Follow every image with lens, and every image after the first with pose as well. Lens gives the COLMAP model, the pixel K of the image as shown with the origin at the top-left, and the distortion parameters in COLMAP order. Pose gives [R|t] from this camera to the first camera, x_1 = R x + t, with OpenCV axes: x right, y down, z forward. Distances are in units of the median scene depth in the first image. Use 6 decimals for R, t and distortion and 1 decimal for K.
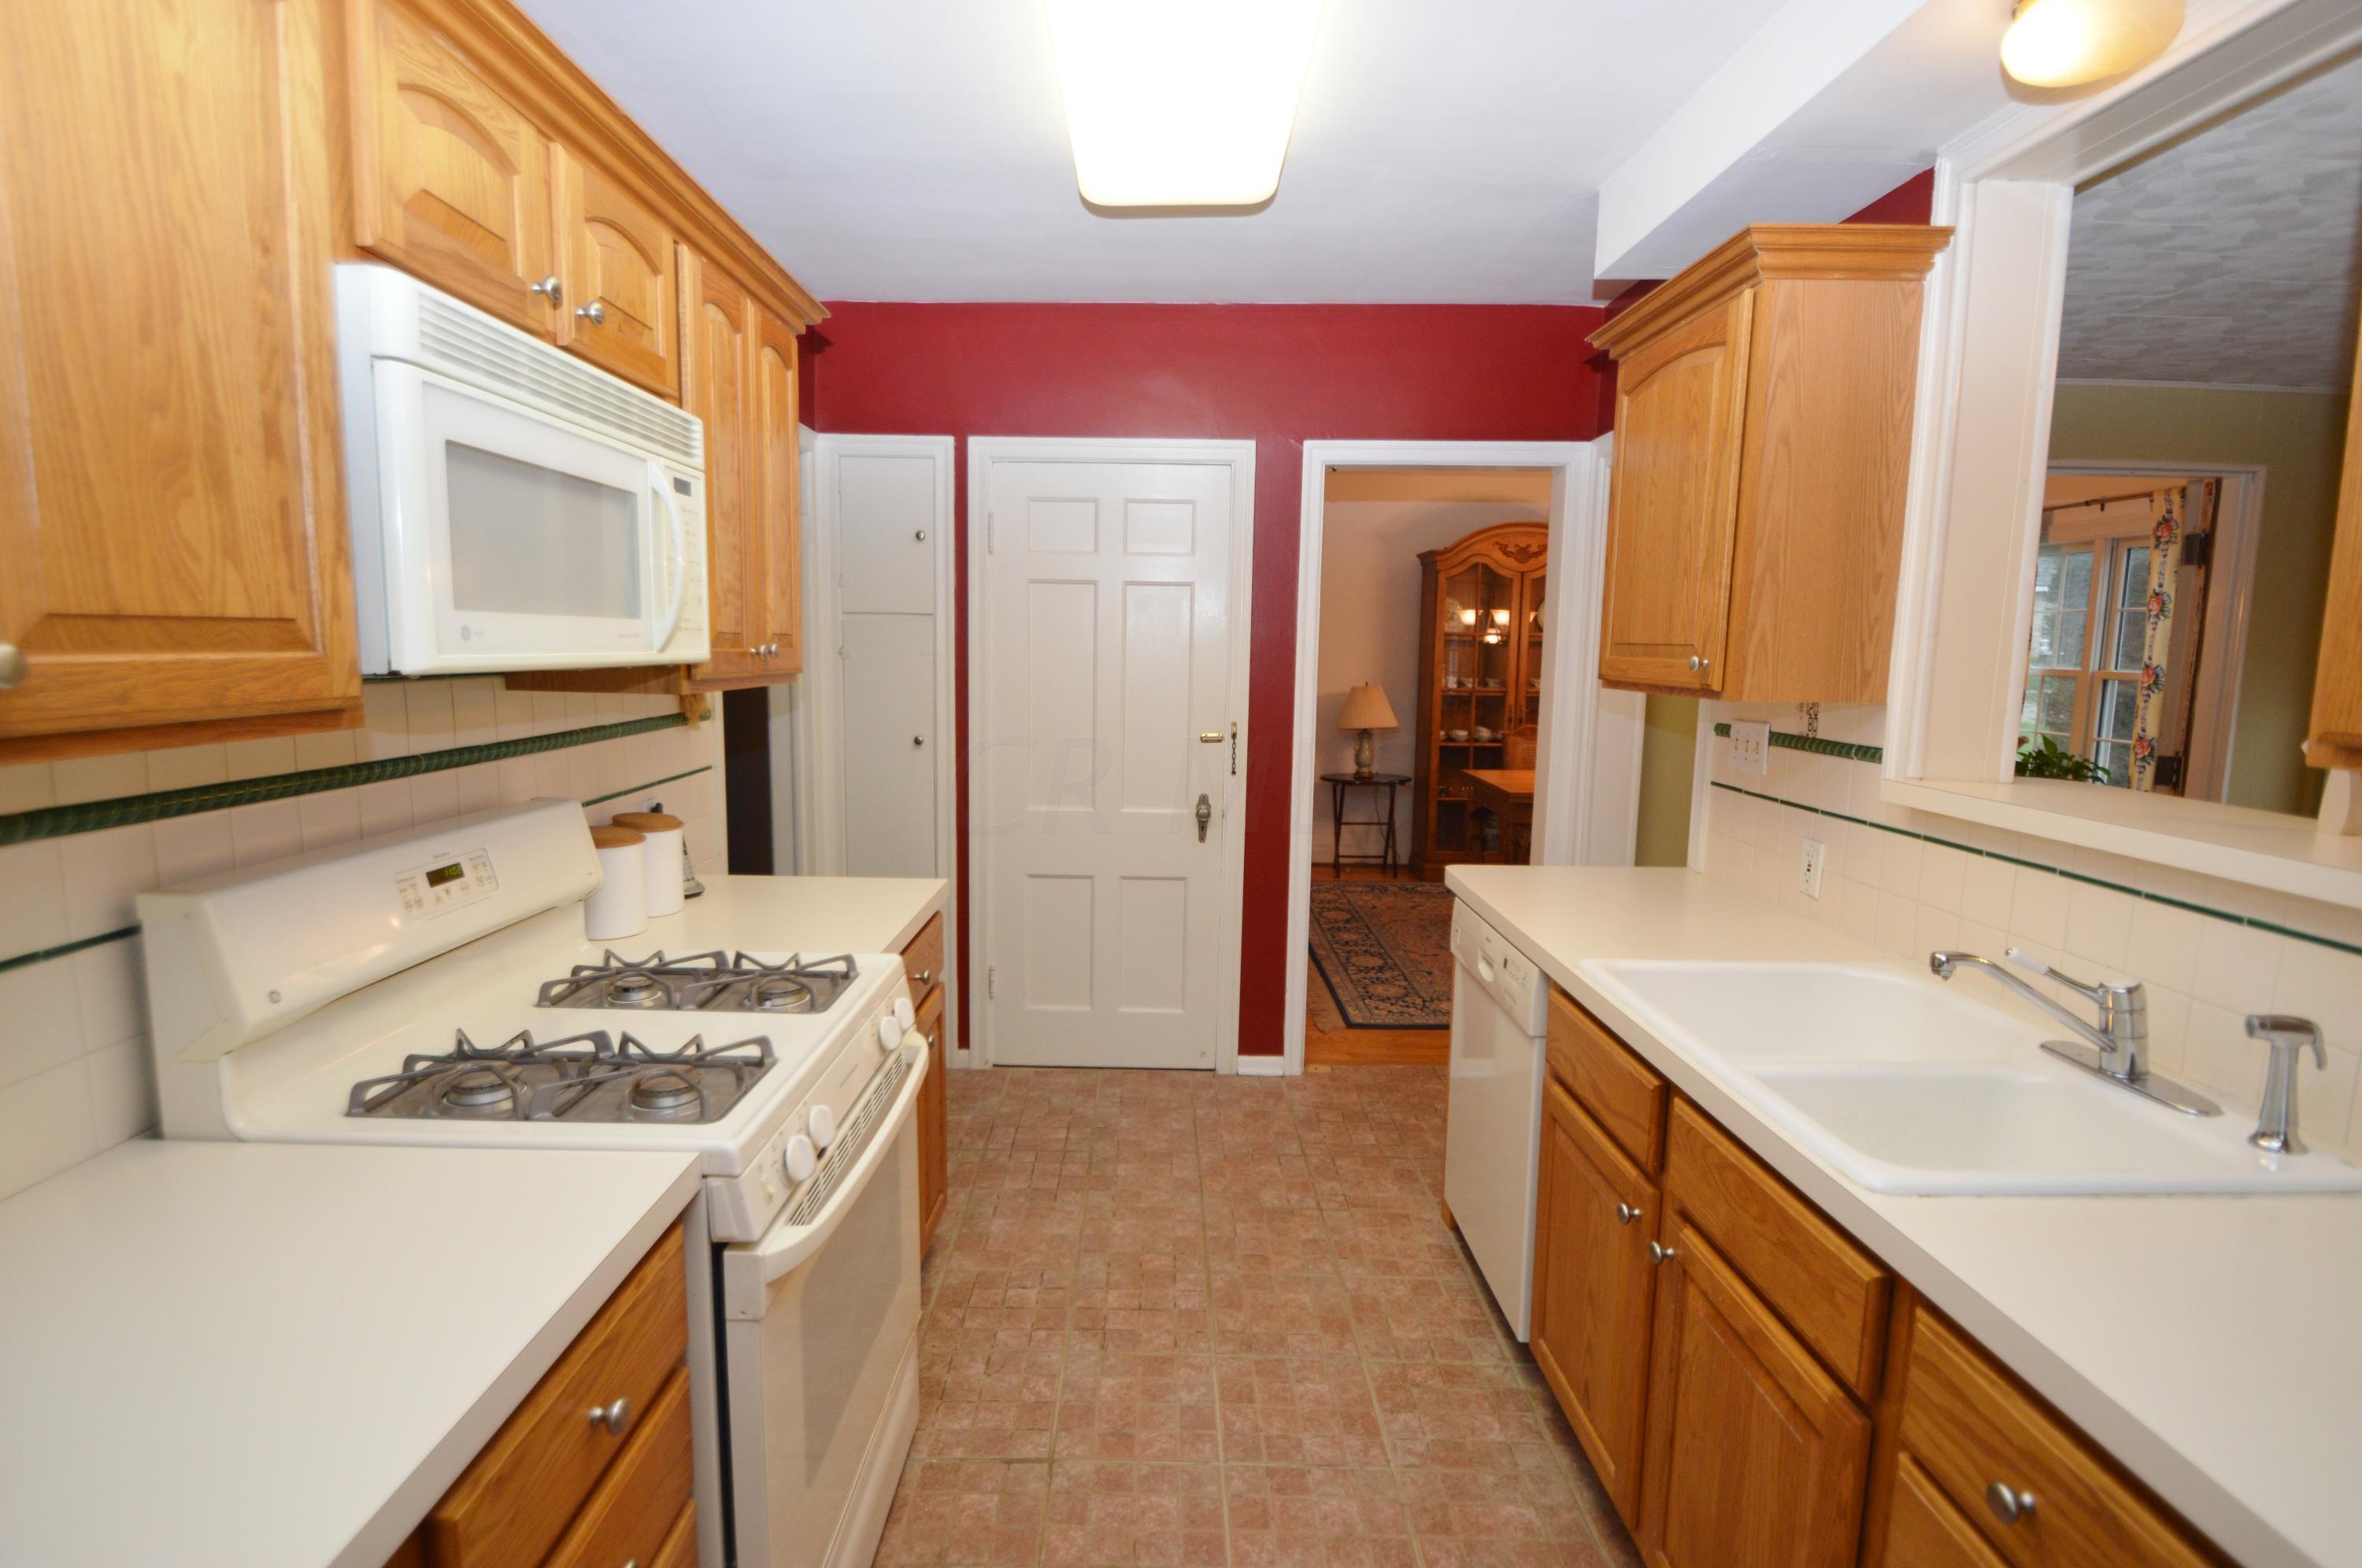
lens RADIAL K [[1124.8, 0, 1163.3], [0, 1124.8, 789.7], [0, 0, 1]] dist [-0.000214, -0.000075]
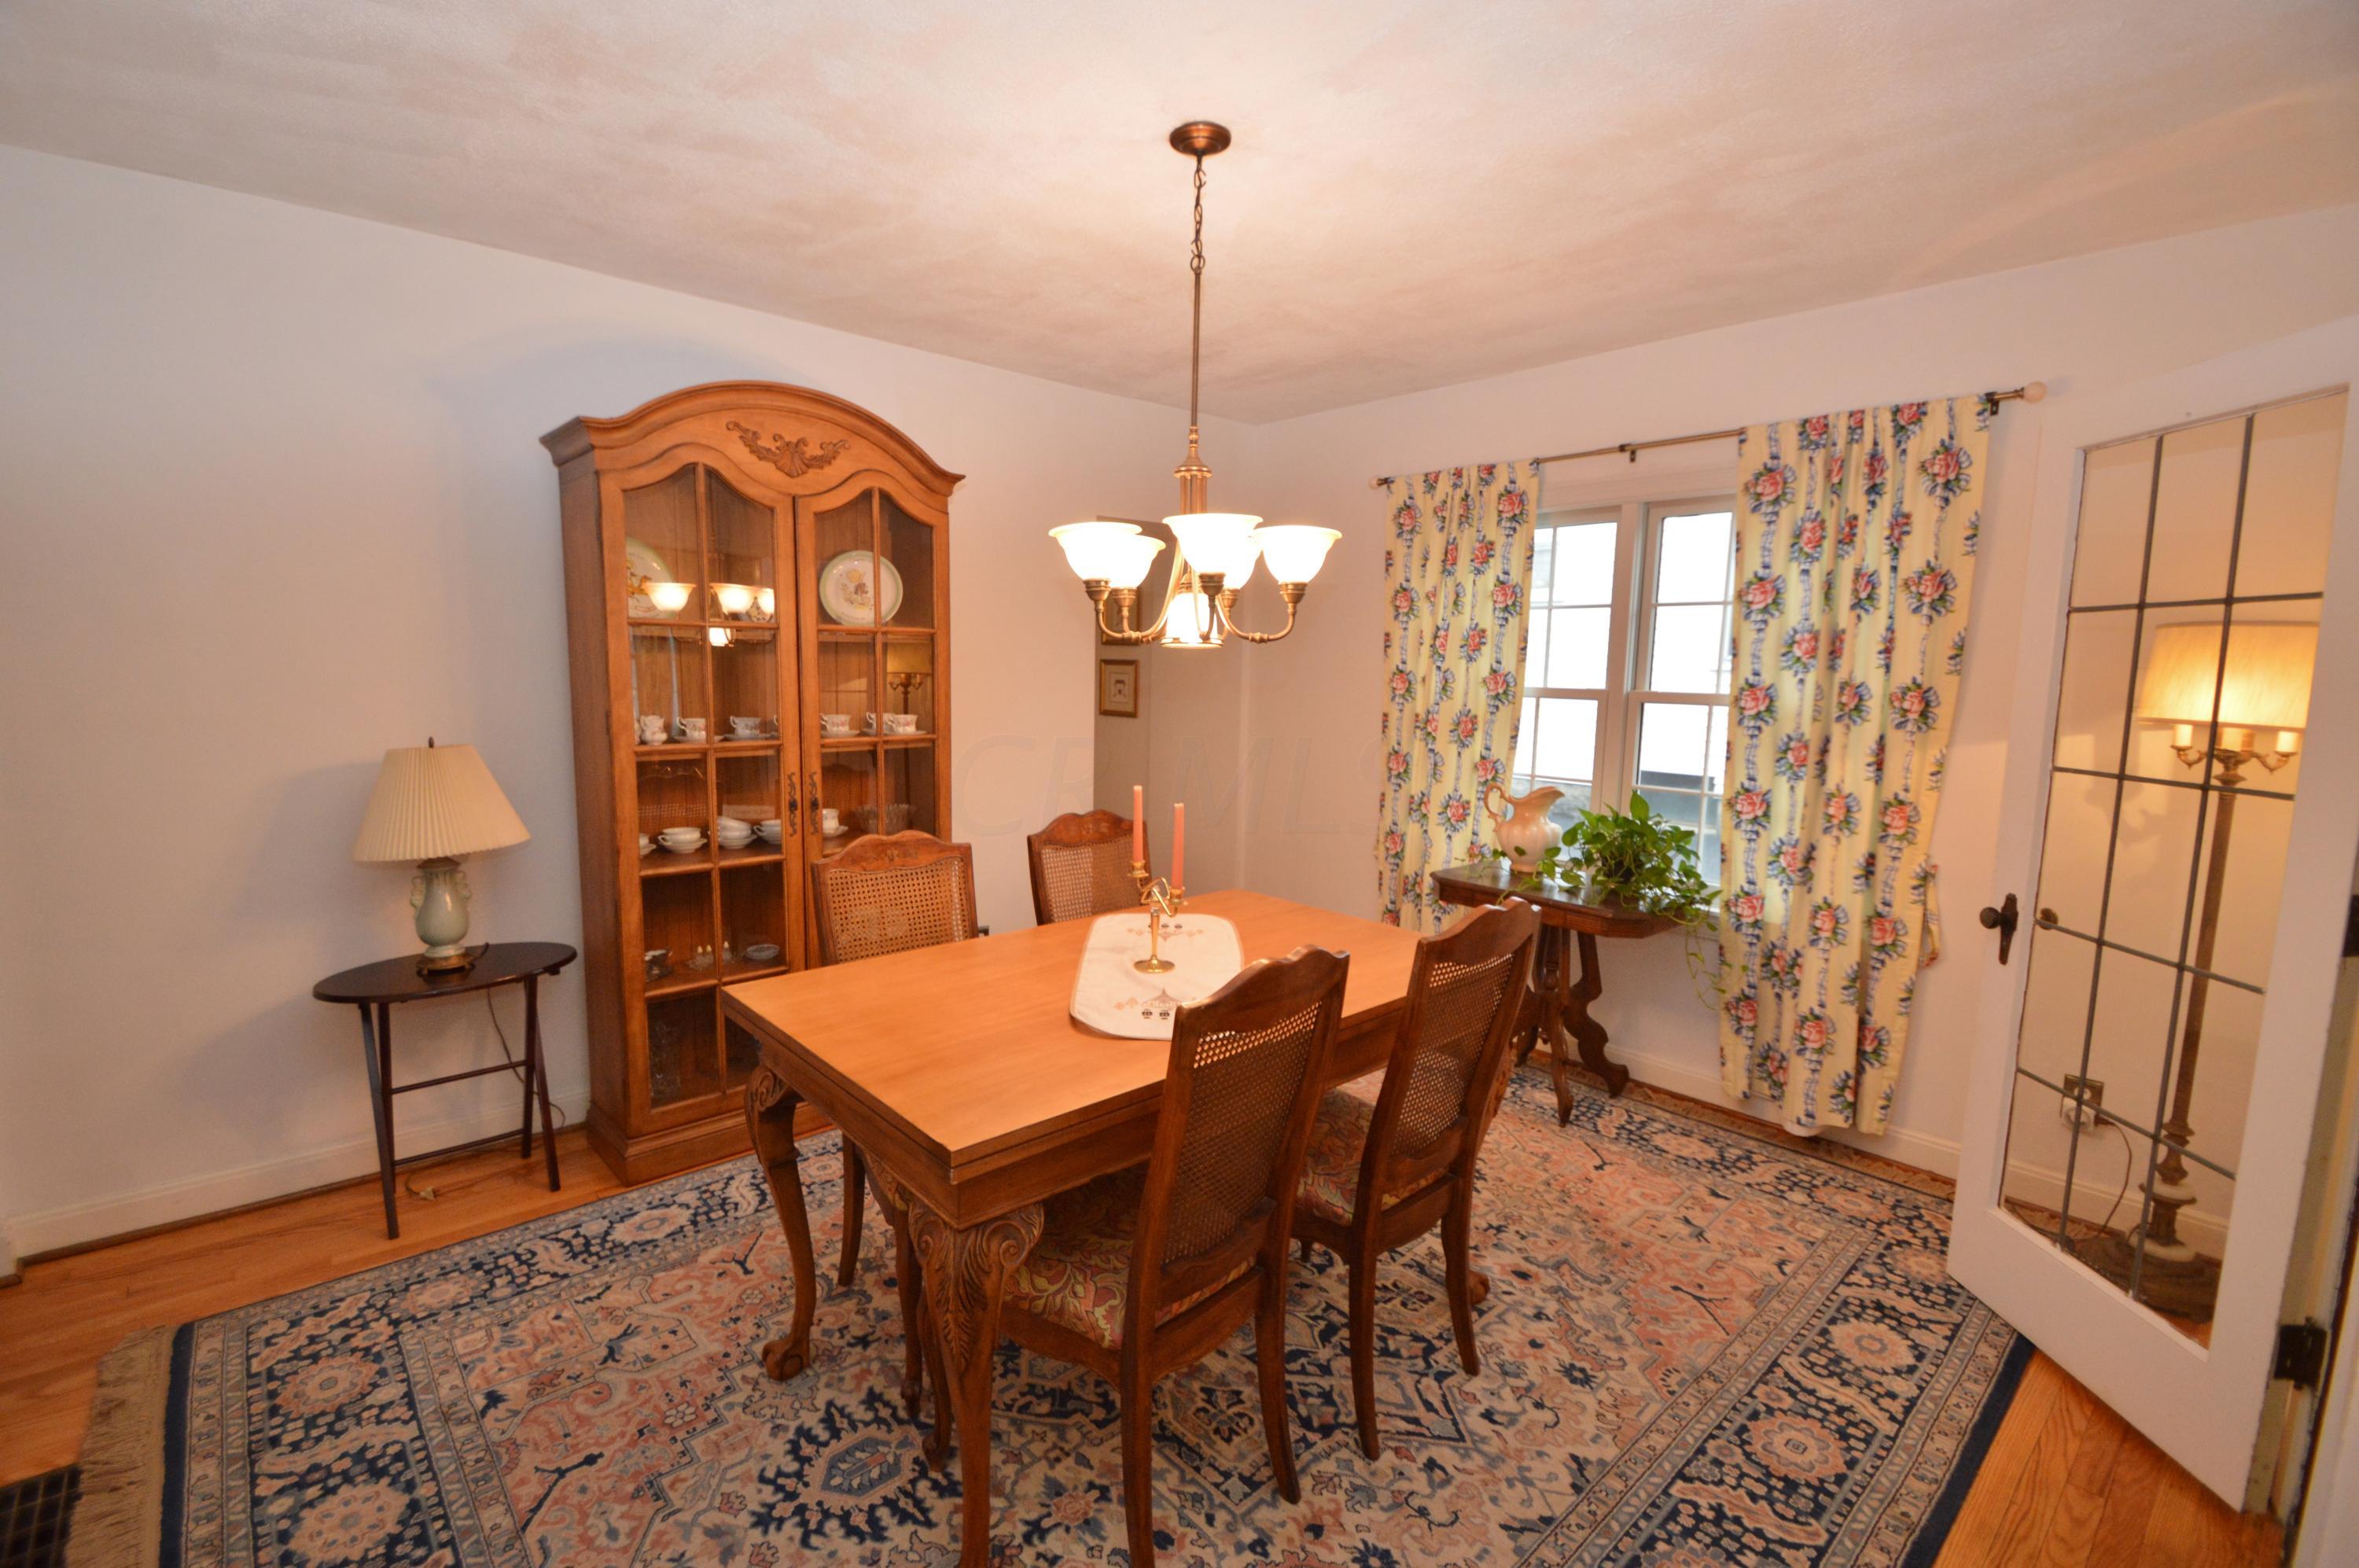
lens RADIAL K [[1056.6, 0, 1148.8], [0, 1056.6, 787.3], [0, 0, 1]] dist [0.022197, -0.022881]
pose [[0.751573, -0.077592, 0.655071, 0.125216], [0.078645, 0.996515, 0.027805, -0.069206], [-0.654945, 0.030620, 0.755056, 0.551466]]
